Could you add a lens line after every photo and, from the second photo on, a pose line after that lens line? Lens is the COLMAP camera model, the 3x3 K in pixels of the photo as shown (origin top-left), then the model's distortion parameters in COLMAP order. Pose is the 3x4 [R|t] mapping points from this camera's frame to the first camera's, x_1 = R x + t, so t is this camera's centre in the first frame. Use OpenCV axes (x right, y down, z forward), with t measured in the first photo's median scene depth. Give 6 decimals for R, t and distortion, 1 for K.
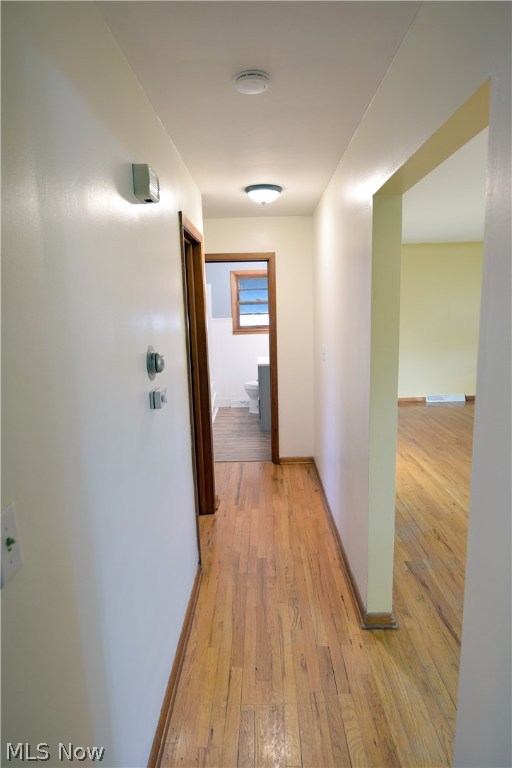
lens RADIAL K [[469.0, 0, 256.0], [0, 469.0, 384.0], [0, 0, 1]] dist [0.001012, 0.000362]
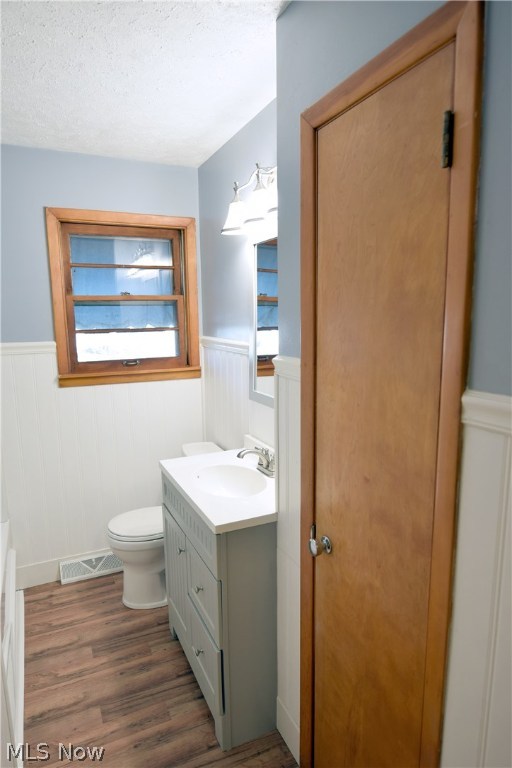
lens RADIAL K [[469.0, 0, 256.0], [0, 469.0, 384.0], [0, 0, 1]] dist [0.001012, 0.000362]
pose [[0.897122, -0.060508, 0.437620, -0.071792], [0.067227, 0.997738, 0.000139, -0.097774], [-0.436639, 0.029295, 0.899160, 0.607644]]
